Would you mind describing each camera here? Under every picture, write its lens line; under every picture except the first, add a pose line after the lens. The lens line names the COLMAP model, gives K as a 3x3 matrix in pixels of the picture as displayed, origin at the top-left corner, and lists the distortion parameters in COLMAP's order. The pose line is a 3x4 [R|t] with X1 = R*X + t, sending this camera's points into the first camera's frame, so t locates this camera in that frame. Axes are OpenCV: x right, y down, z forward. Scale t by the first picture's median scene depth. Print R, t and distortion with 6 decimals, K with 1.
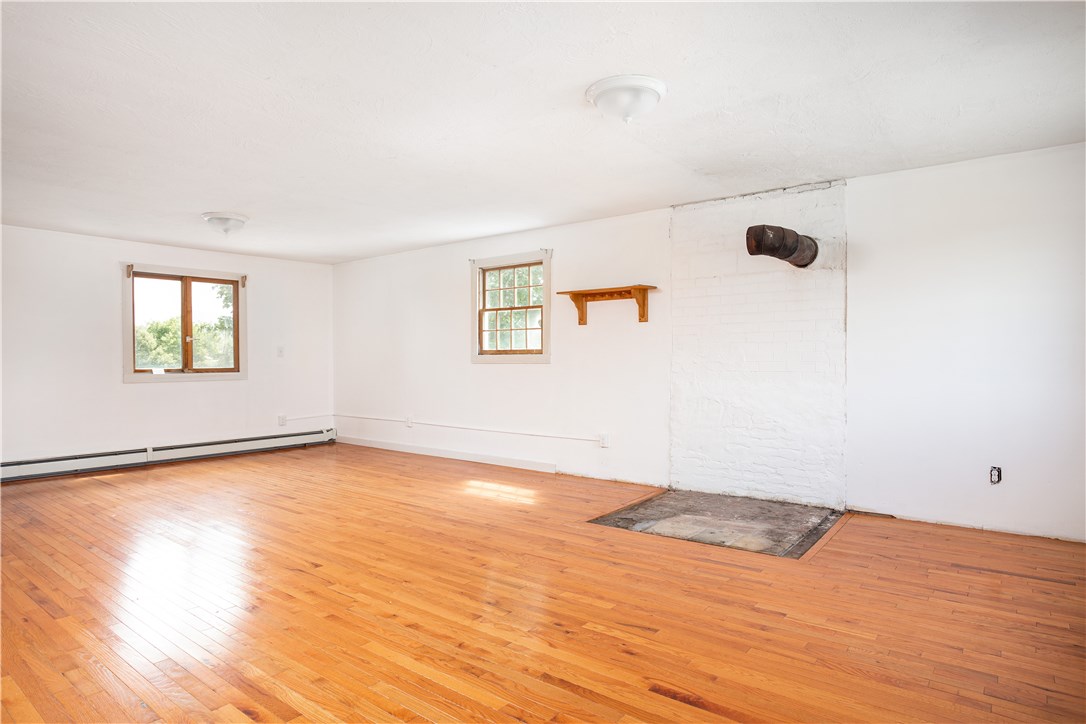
lens RADIAL K [[616.5, 0, 551.7], [0, 616.5, 368.1], [0, 0, 1]] dist [-0.056693, 0.017340]
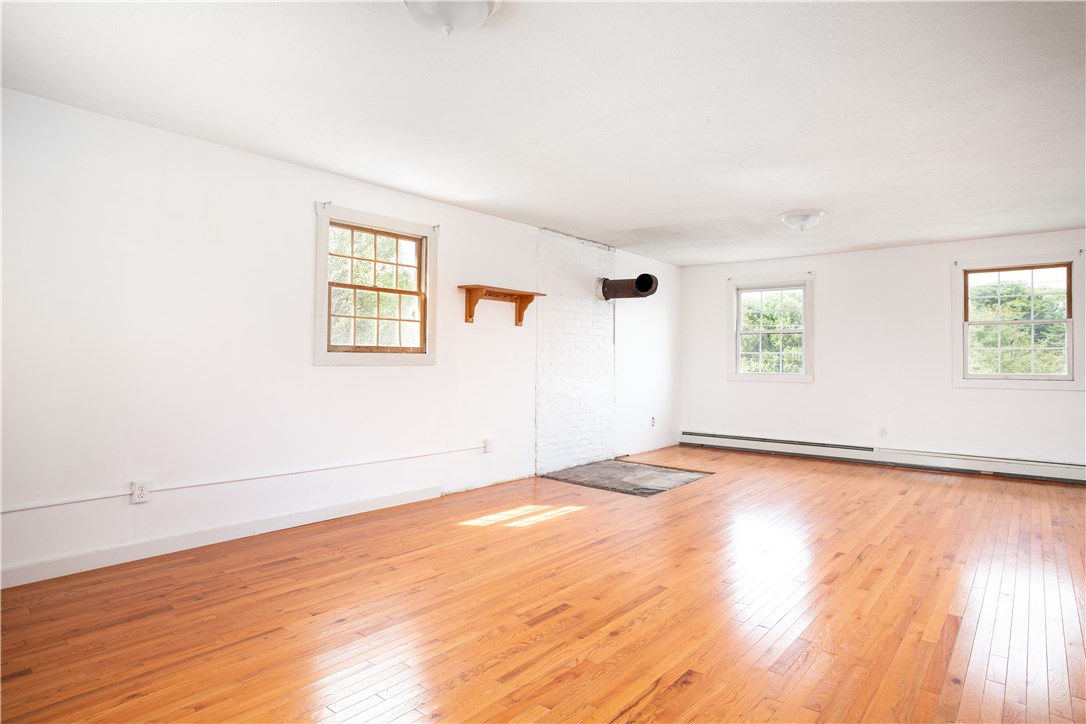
lens RADIAL K [[616.5, 0, 551.3], [0, 616.5, 356.8], [0, 0, 1]] dist [-0.056693, 0.017340]
pose [[0.042633, 0.010205, 0.999039, -0.827913], [0.008042, 0.999912, -0.010557, -0.008788], [-0.999058, 0.008484, 0.042547, 0.817791]]
